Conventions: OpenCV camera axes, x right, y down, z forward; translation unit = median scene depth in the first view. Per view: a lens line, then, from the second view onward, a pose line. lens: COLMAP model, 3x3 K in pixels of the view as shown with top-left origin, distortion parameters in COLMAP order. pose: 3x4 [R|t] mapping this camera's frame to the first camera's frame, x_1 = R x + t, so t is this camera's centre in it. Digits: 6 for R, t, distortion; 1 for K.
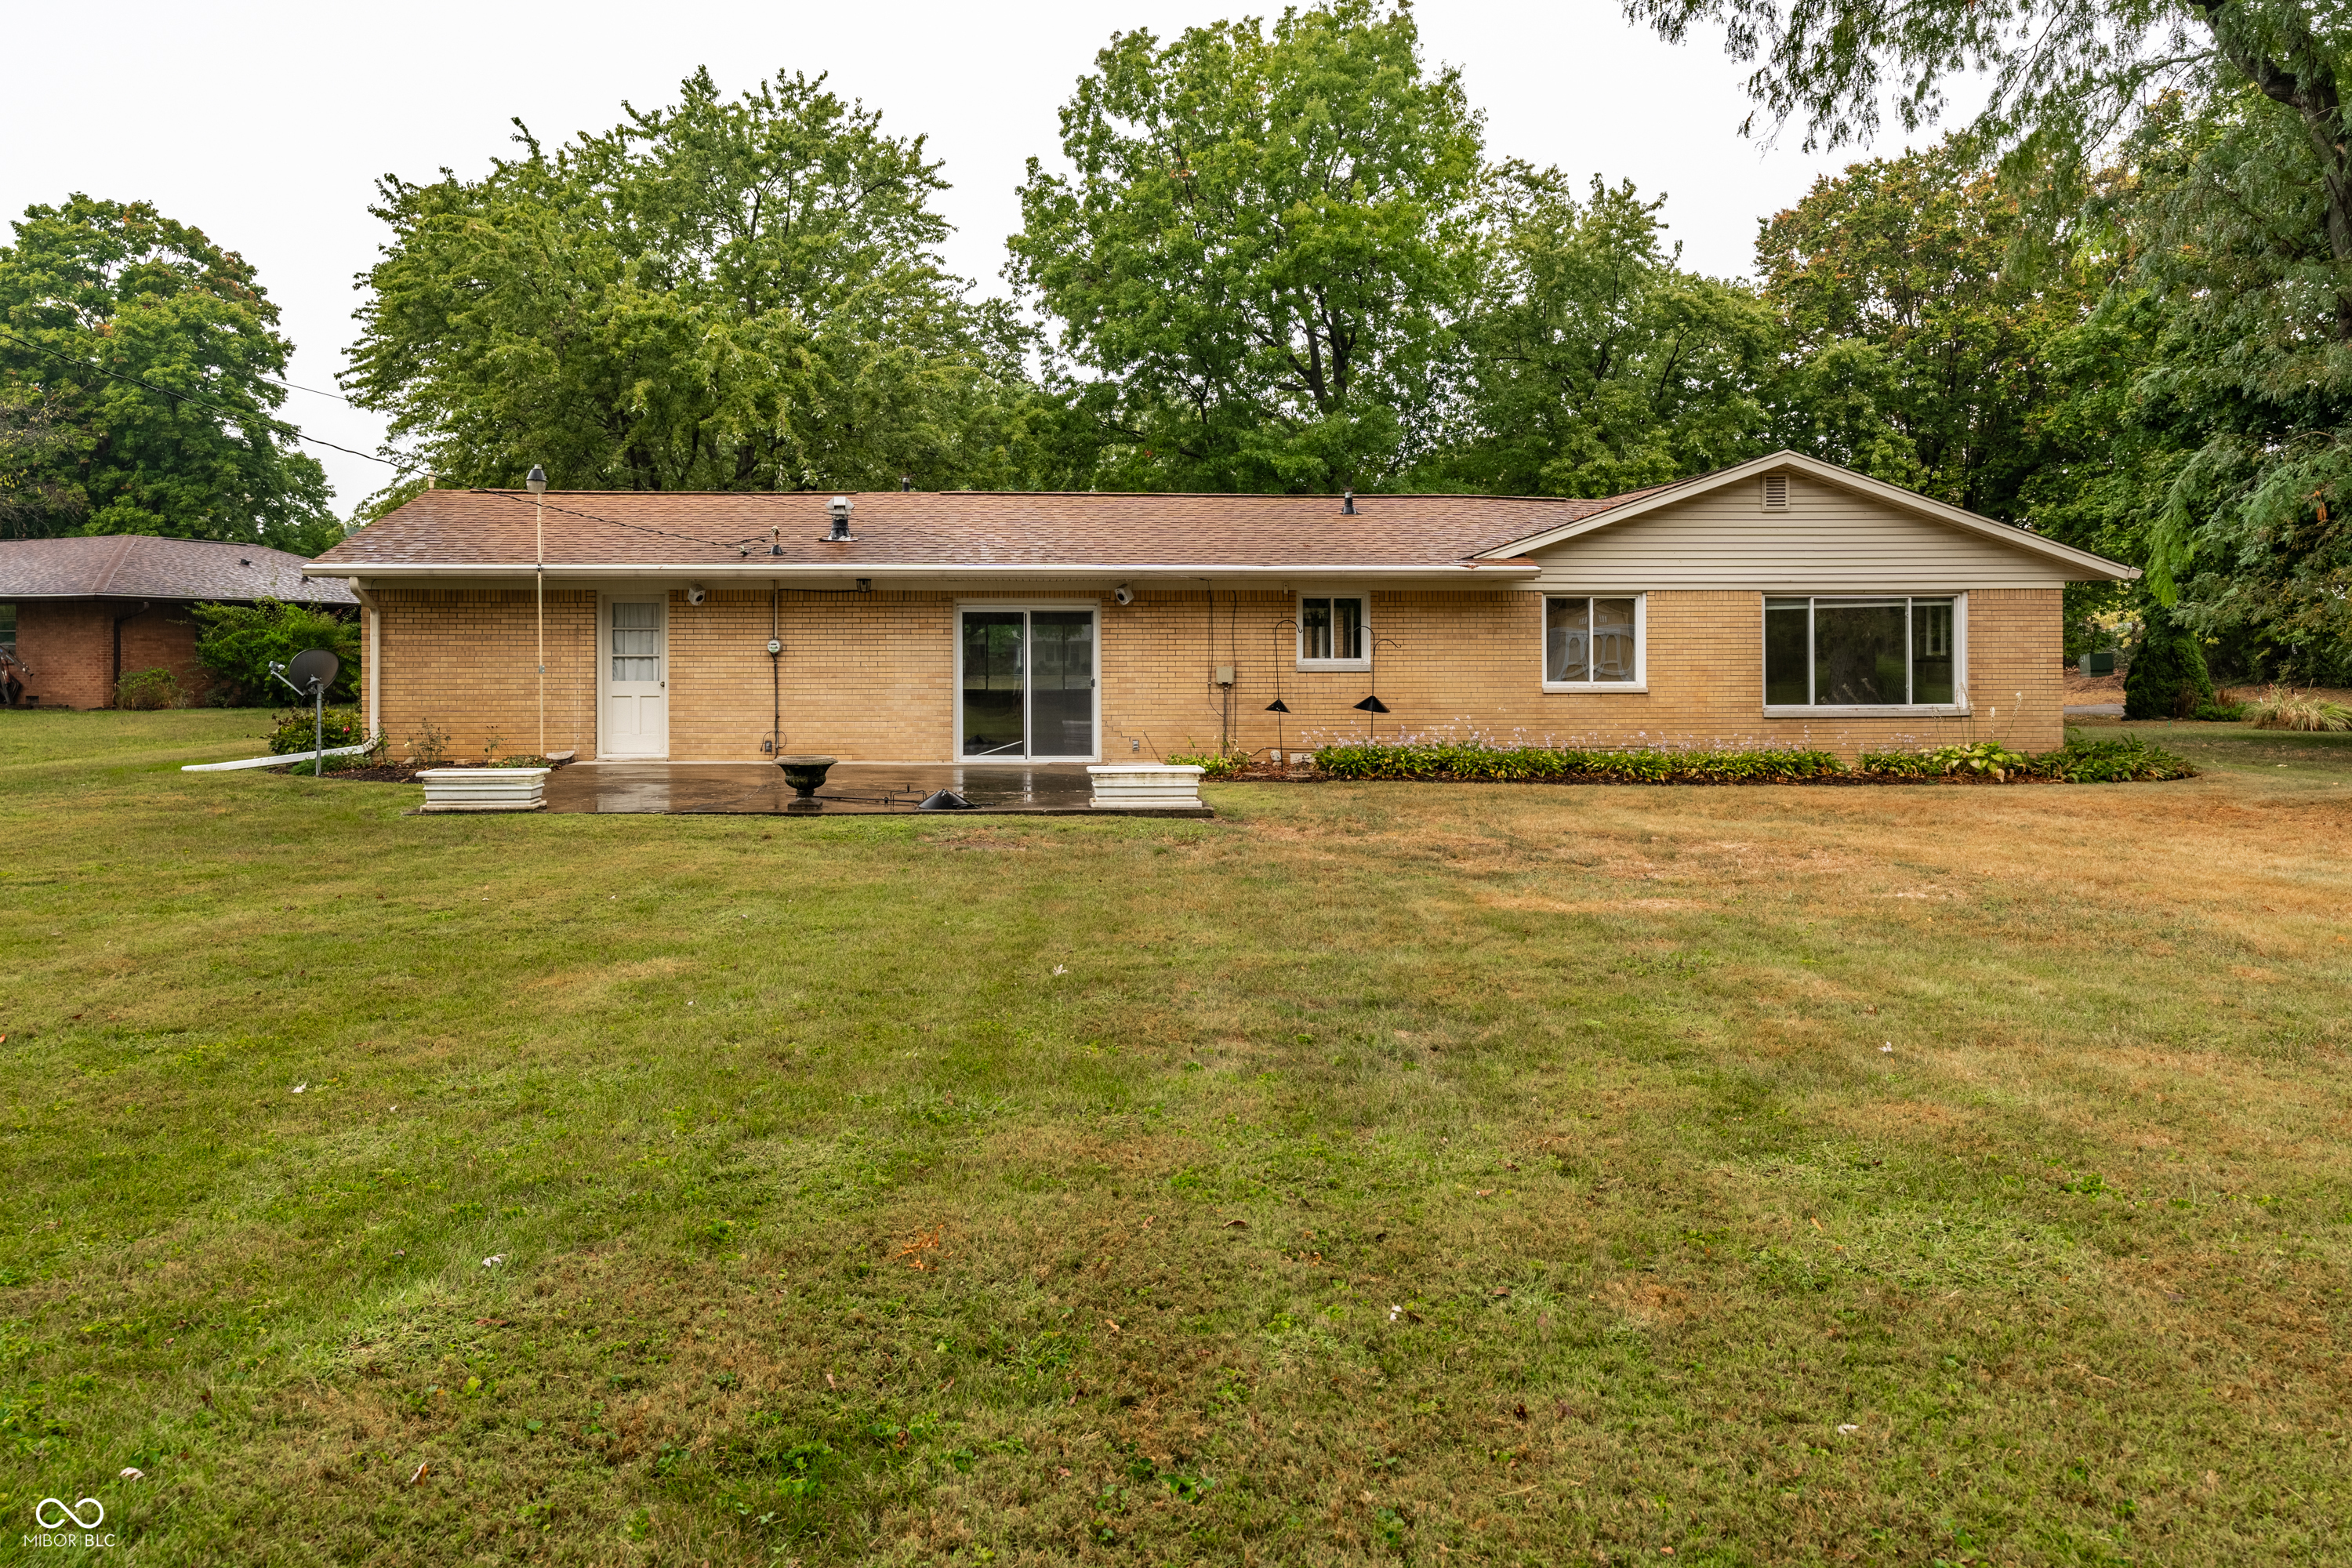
lens RADIAL K [[1454.0, 0, 1176.1], [0, 1454.0, 709.3], [0, 0, 1]] dist [0.001880, 0.000720]
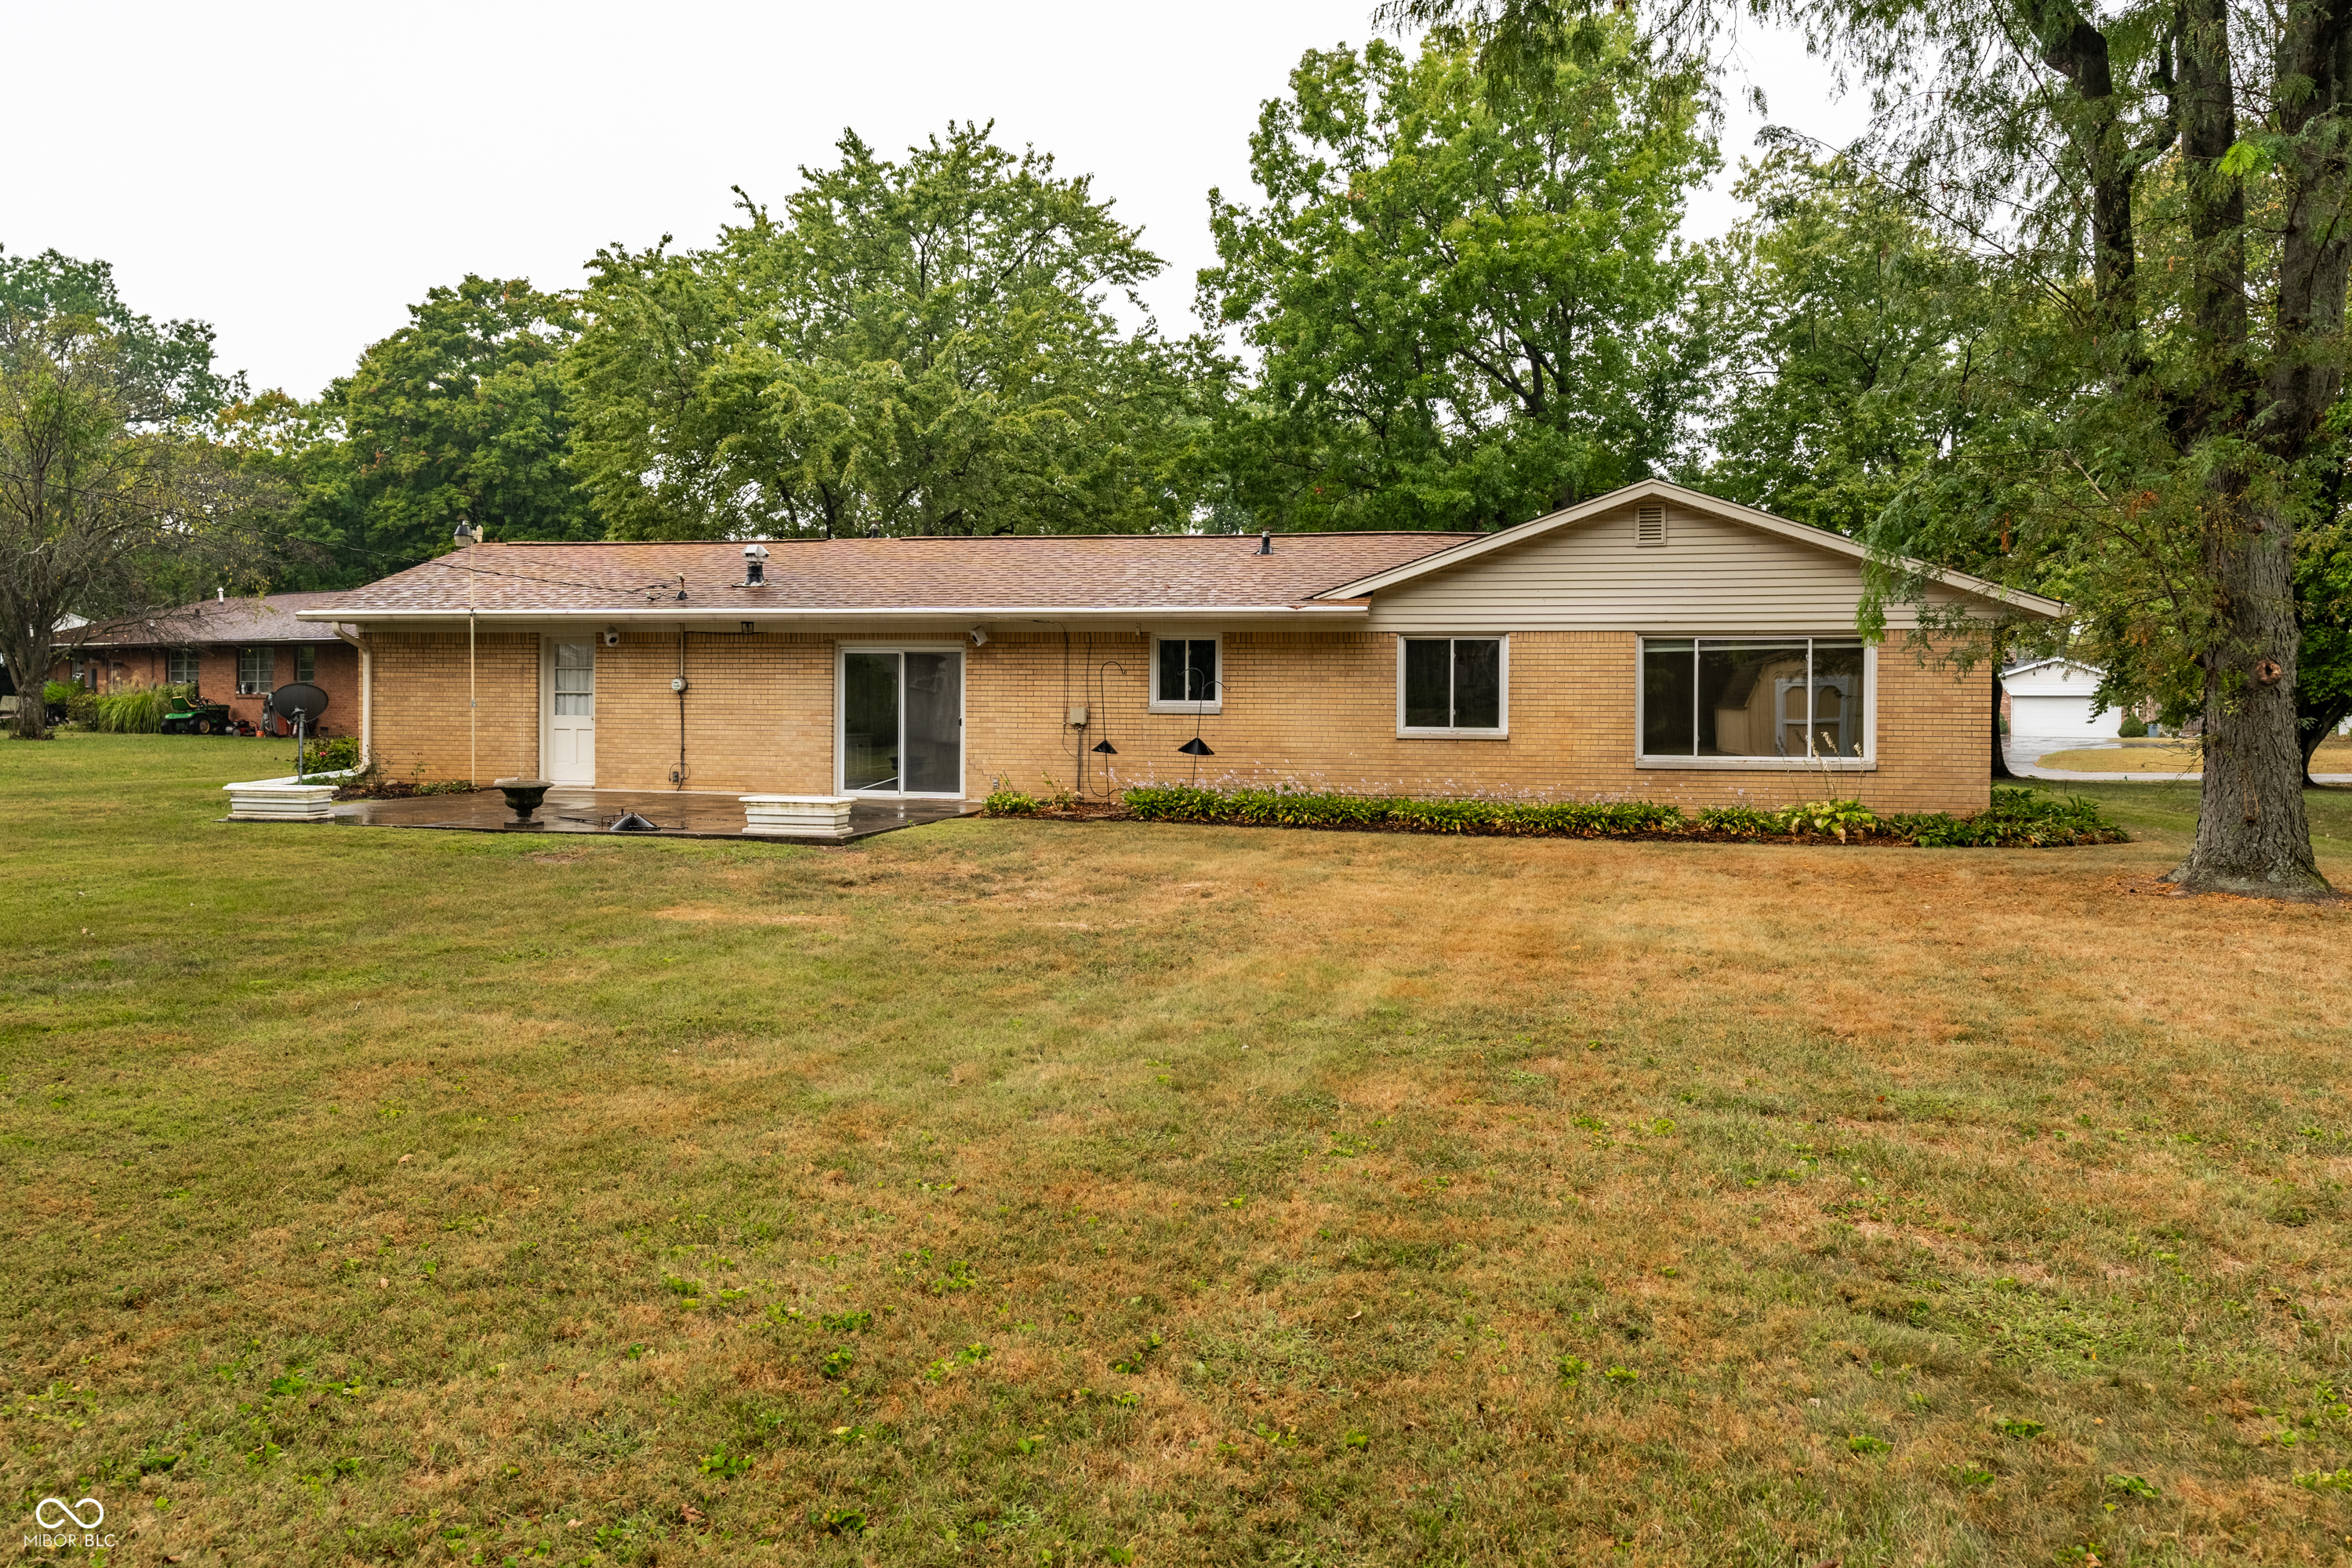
lens RADIAL K [[1527.8, 0, 1176.0], [0, 1527.8, 784.0], [0, 0, 1]] dist [-0.000293, -0.000230]
pose [[0.970767, 0.022153, -0.238998, 0.350579], [-0.018113, 0.999654, 0.019088, 0.002253], [0.239338, -0.014201, 0.970832, -0.016733]]
